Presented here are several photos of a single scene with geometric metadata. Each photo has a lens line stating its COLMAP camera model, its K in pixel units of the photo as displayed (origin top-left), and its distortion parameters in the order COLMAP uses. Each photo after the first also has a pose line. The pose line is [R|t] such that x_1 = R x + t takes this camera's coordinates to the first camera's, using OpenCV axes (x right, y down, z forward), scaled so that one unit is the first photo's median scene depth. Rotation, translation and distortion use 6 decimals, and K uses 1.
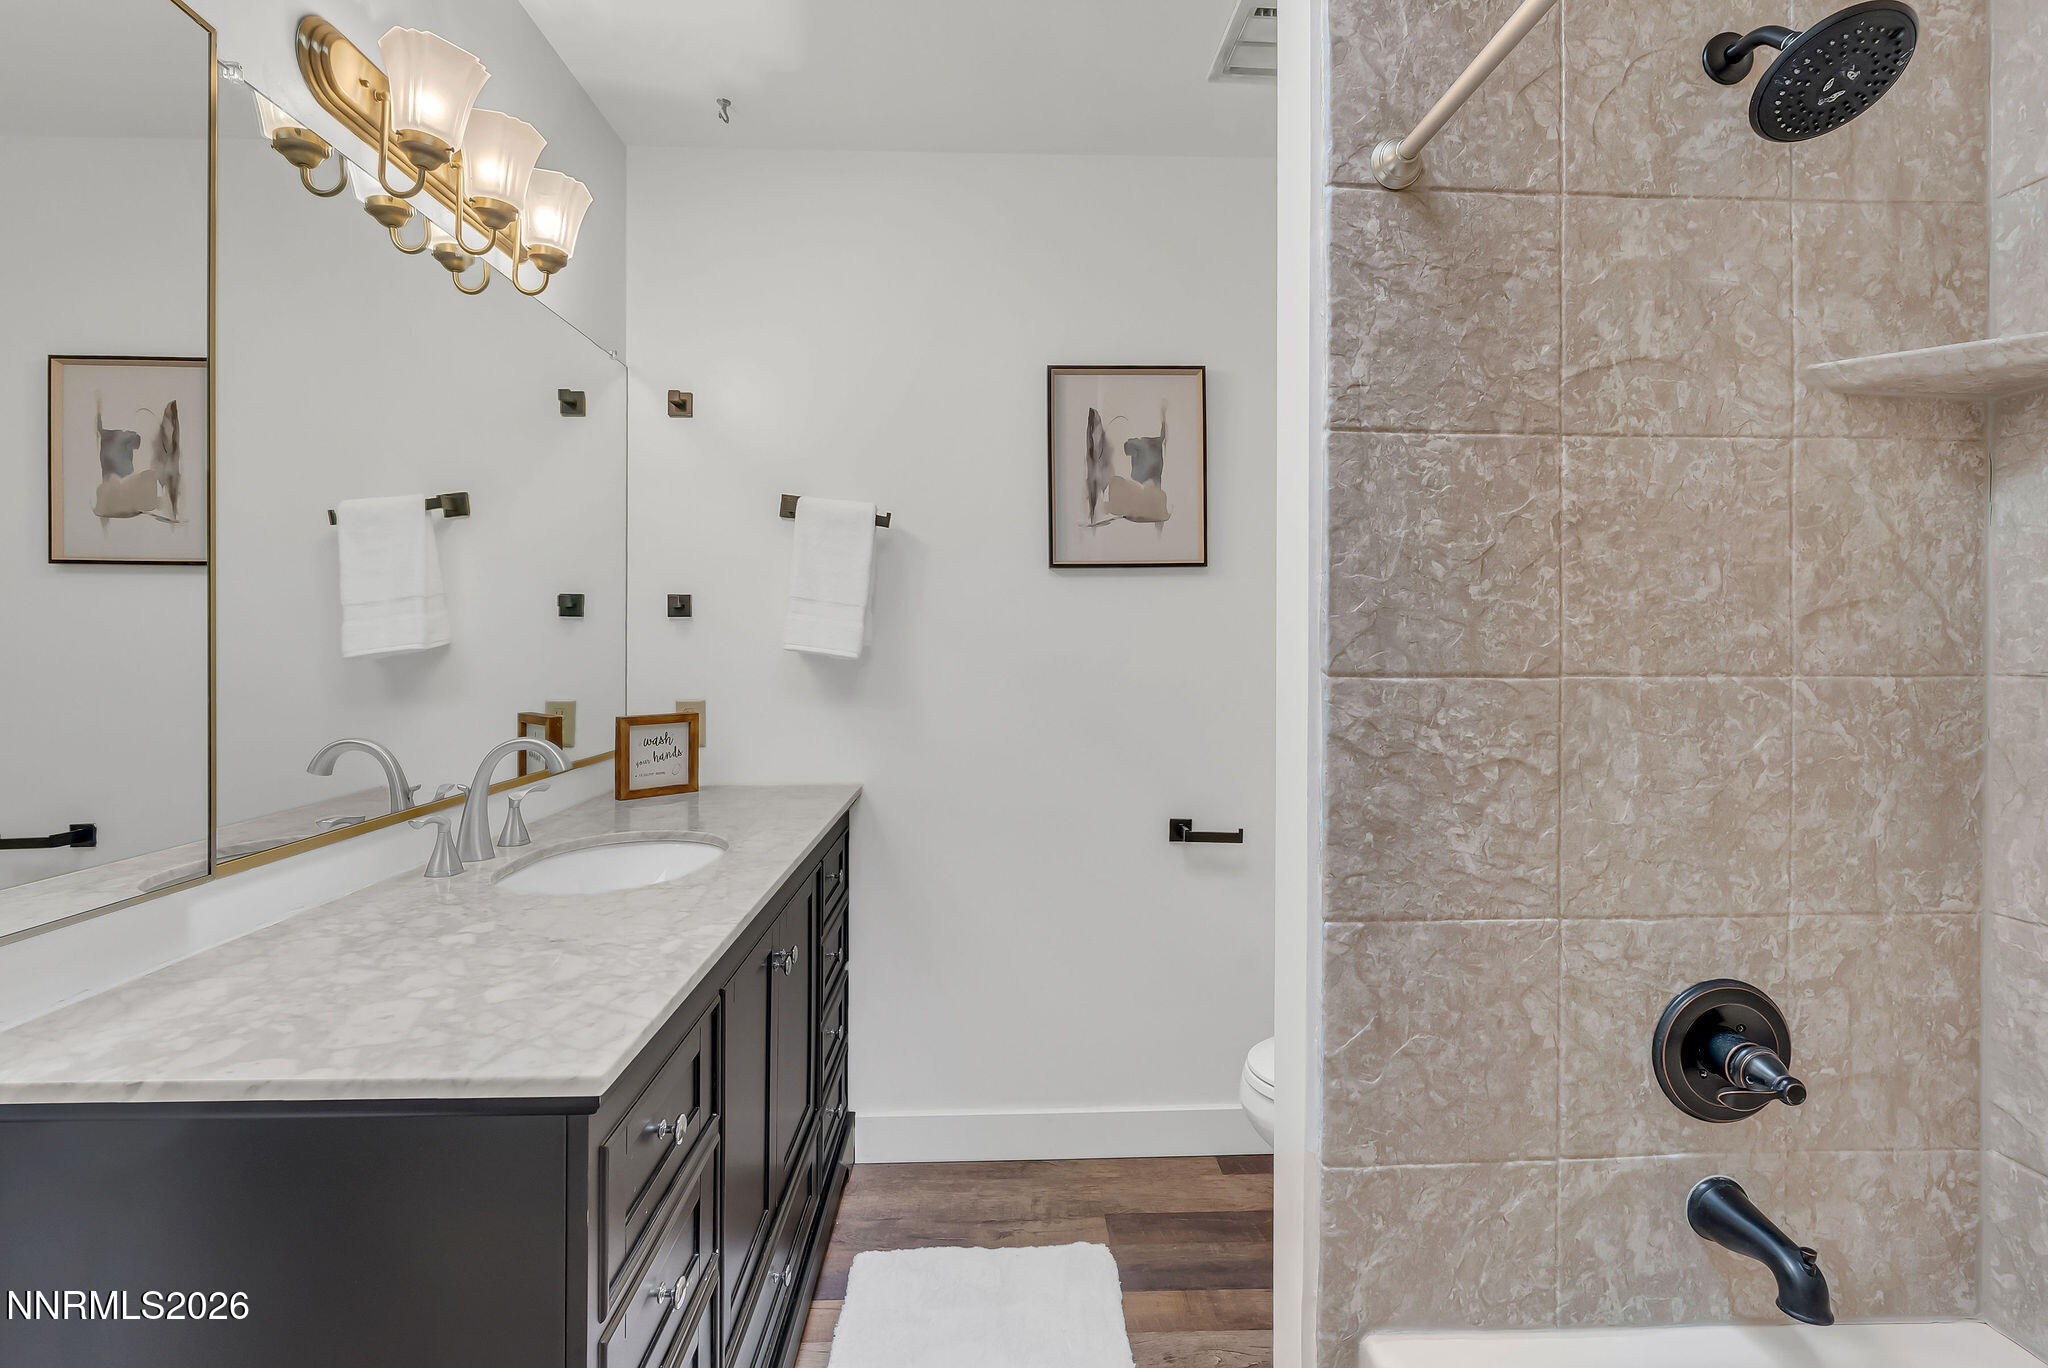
lens RADIAL K [[935.8, 0, 1028.7], [0, 935.8, 671.3], [0, 0, 1]] dist [-0.007868, 0.003179]
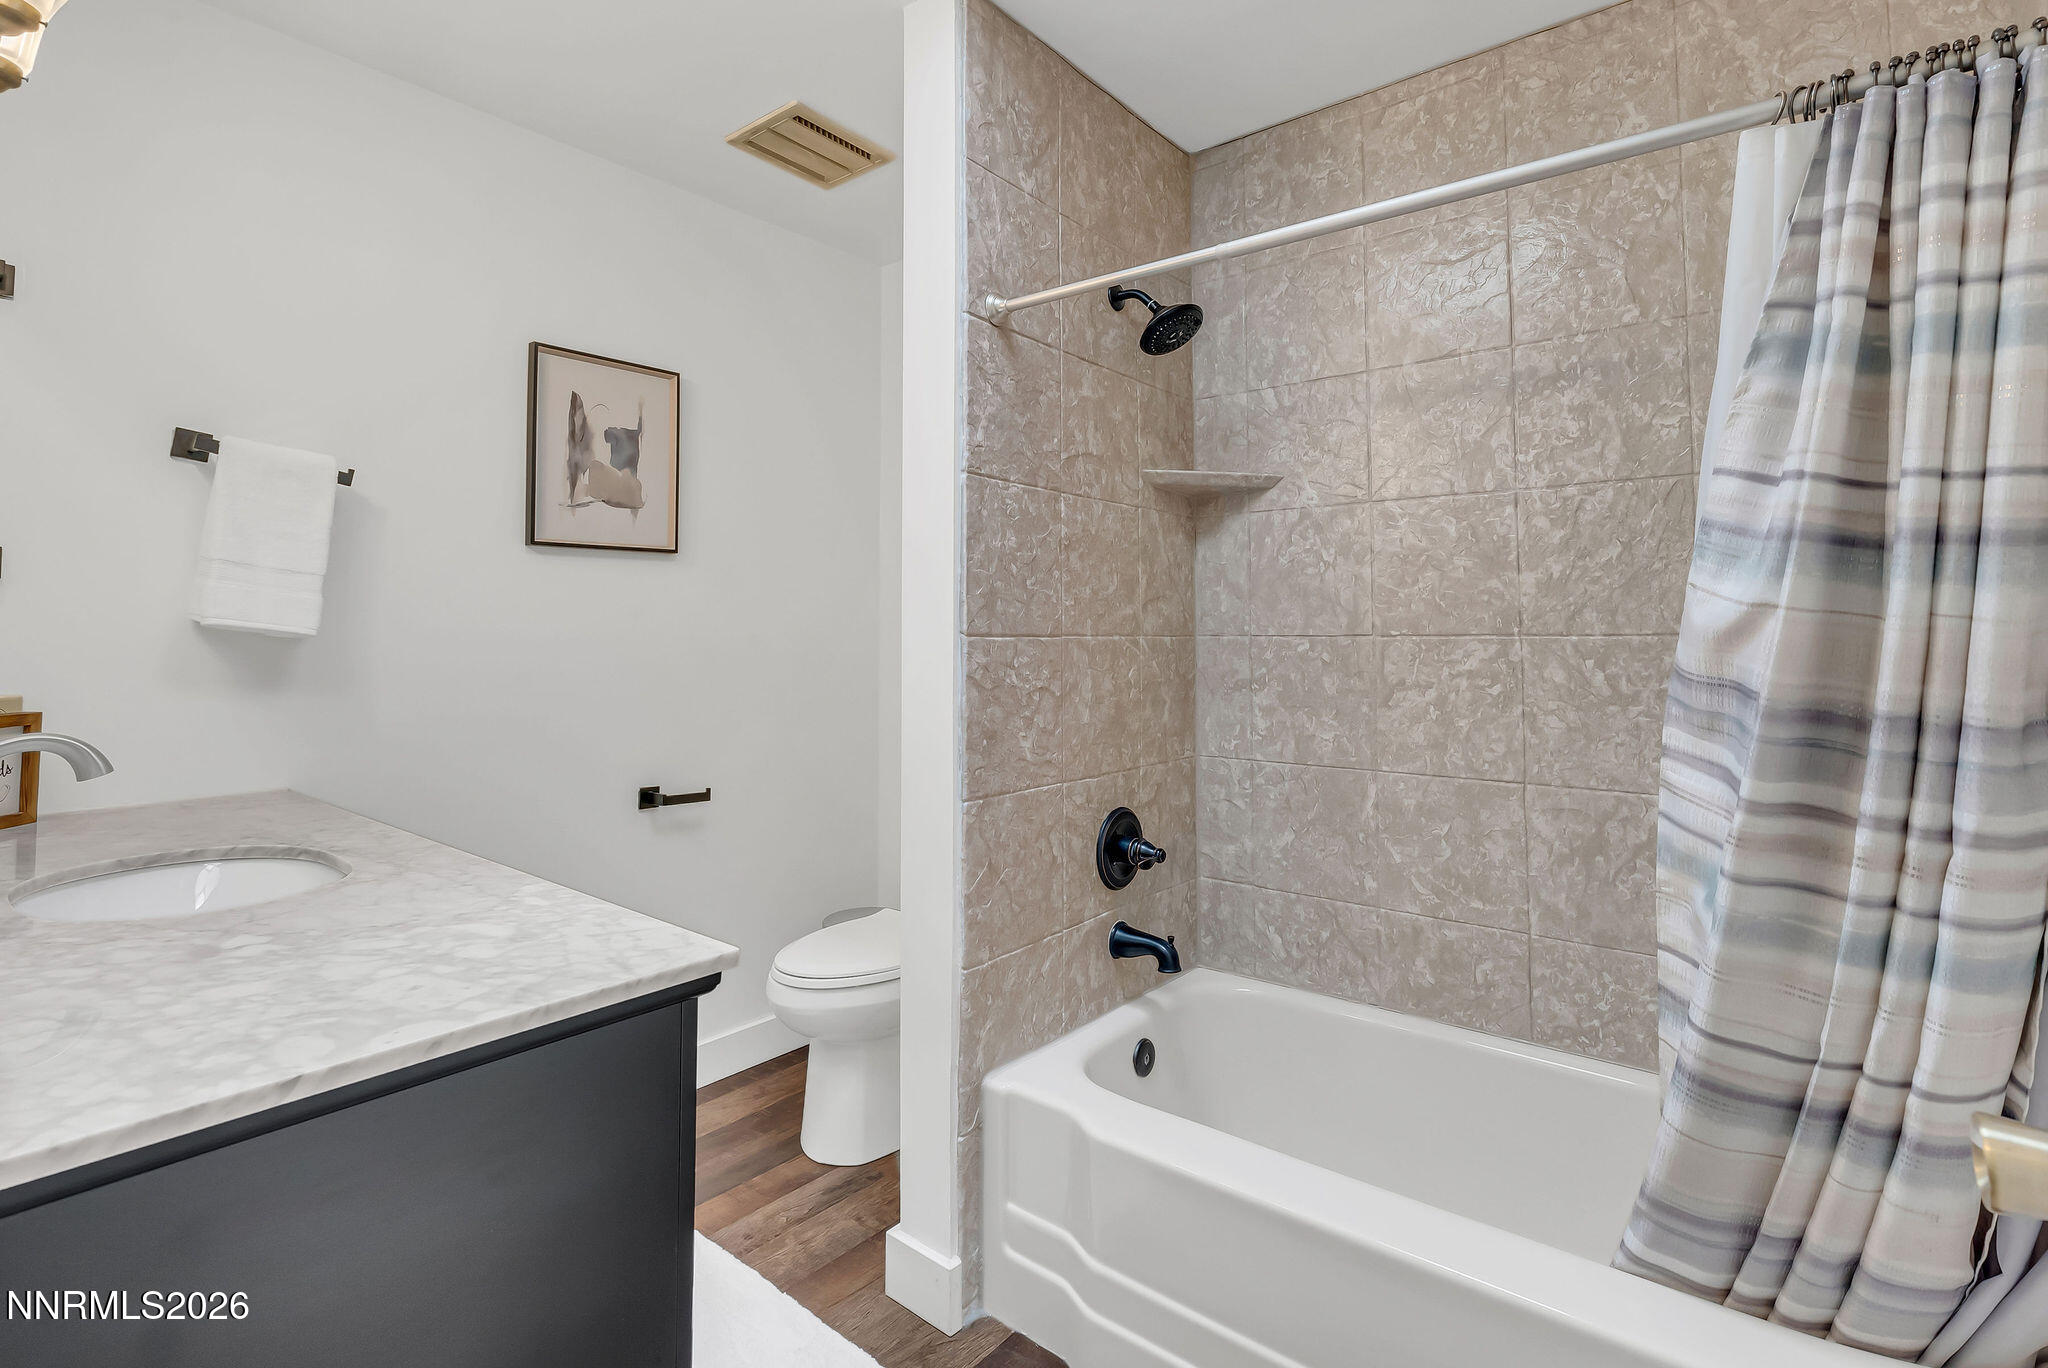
lens RADIAL K [[935.8, 0, 1007.5], [0, 935.8, 639.7], [0, 0, 1]] dist [-0.007868, 0.003179]
pose [[0.680499, -0.004263, 0.732736, -0.715171], [0.024704, 0.999548, -0.017126, 0.037109], [-0.732332, 0.029756, 0.680297, -0.065213]]
